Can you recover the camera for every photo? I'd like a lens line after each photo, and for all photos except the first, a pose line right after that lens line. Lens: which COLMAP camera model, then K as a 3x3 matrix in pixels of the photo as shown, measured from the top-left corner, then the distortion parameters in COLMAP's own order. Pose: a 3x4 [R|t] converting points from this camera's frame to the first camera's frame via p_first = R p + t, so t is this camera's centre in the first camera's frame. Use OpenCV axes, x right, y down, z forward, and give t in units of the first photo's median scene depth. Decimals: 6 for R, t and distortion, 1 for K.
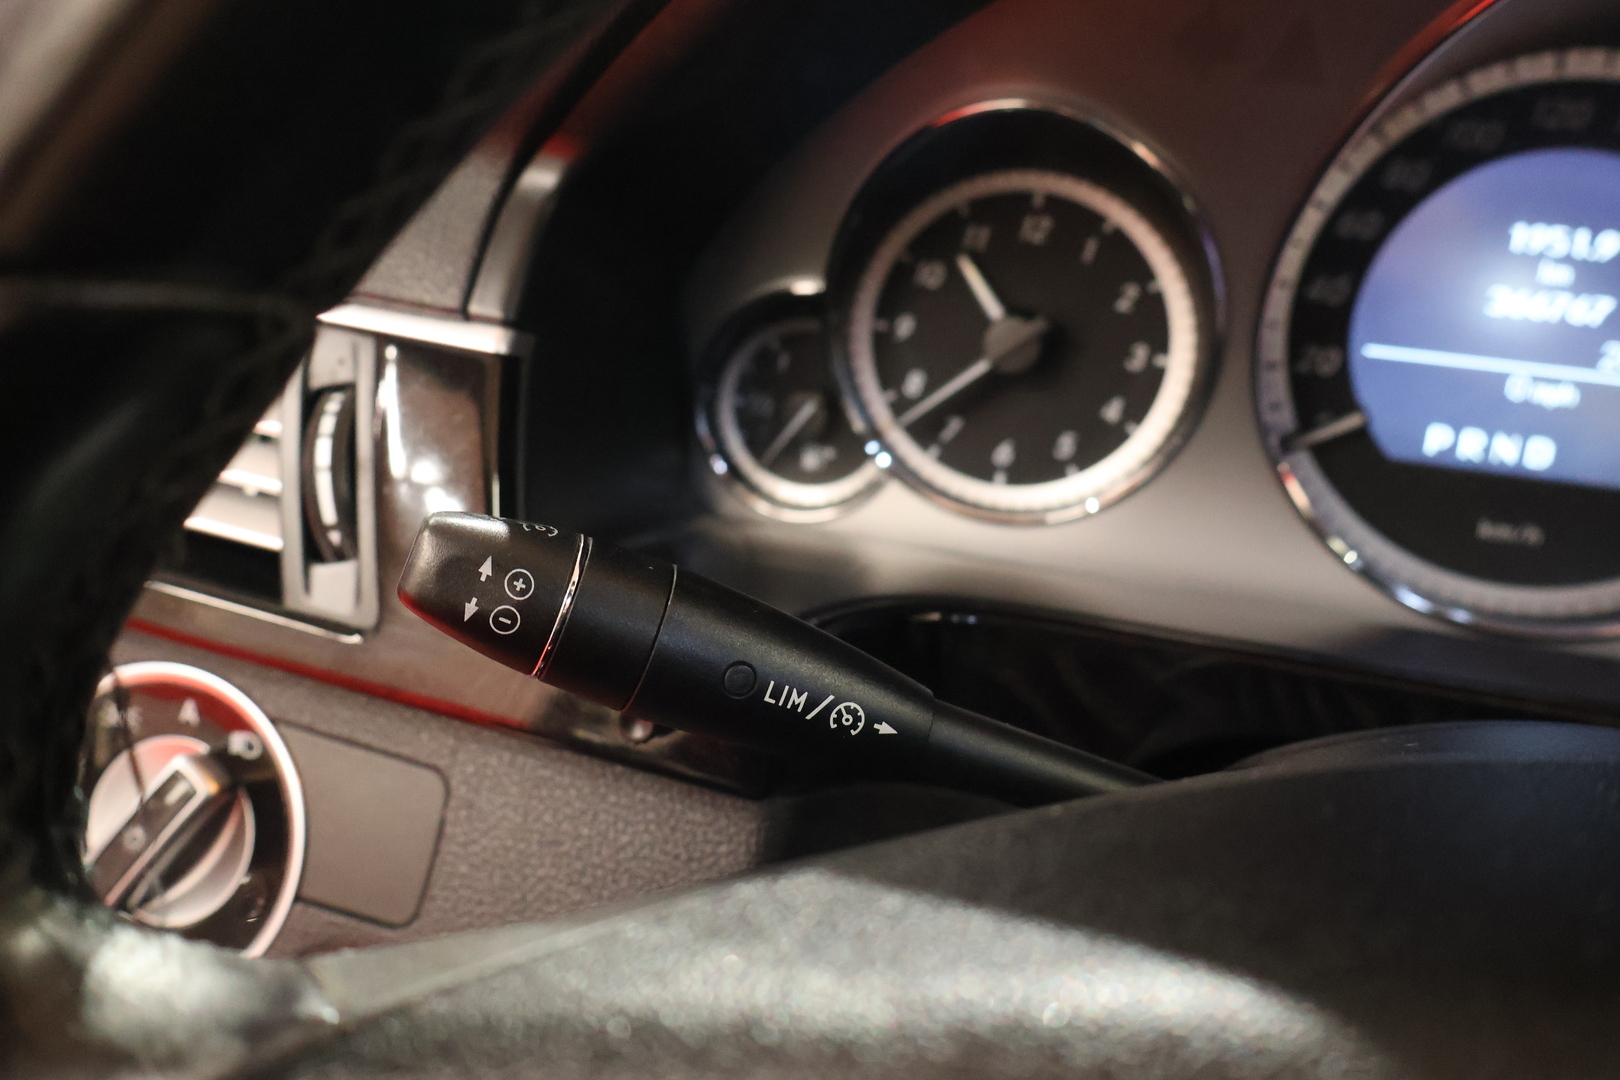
lens RADIAL K [[1555.1, 0, 810.2], [0, 1555.1, 542.8], [0, 0, 1]] dist [0.017131, 0.000000]
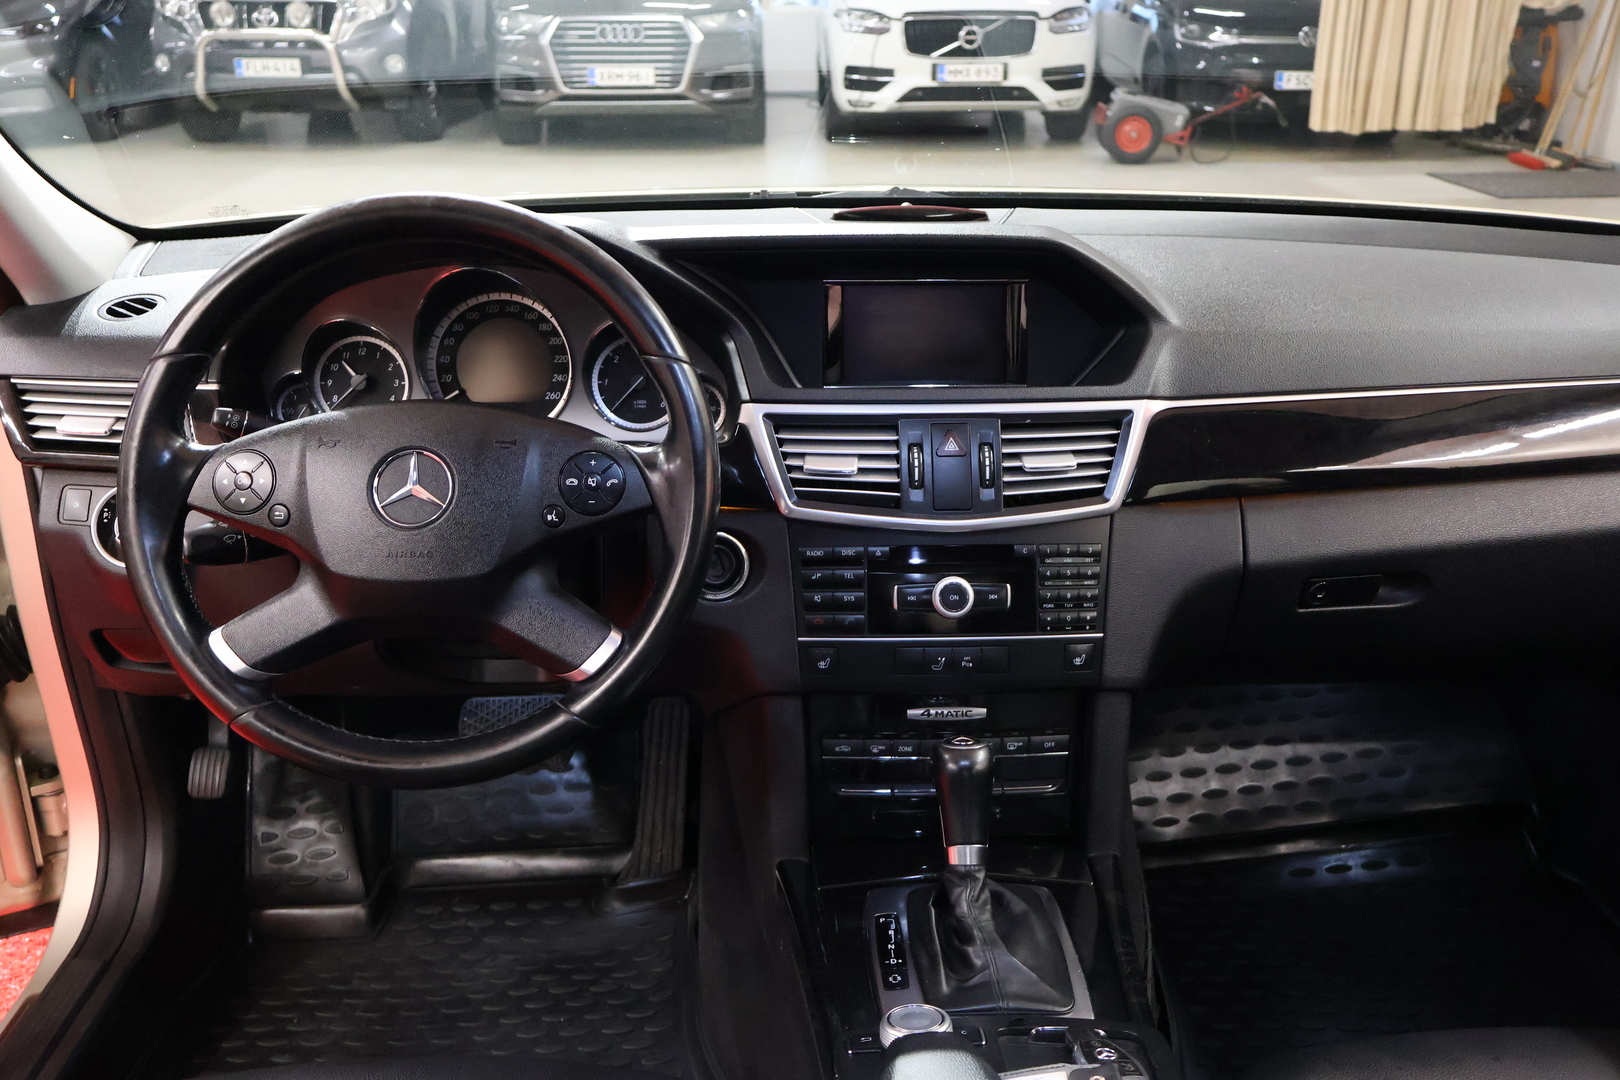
lens RADIAL K [[1526.9, 0, 813.0], [0, 1526.9, 538.4], [0, 0, 1]] dist [0.006913, 0.000000]
pose [[0.957708, -0.133287, 0.255008, 0.188638], [0.162482, 0.981934, -0.096984, 0.757684], [-0.237475, 0.134316, 0.962063, -2.670359]]
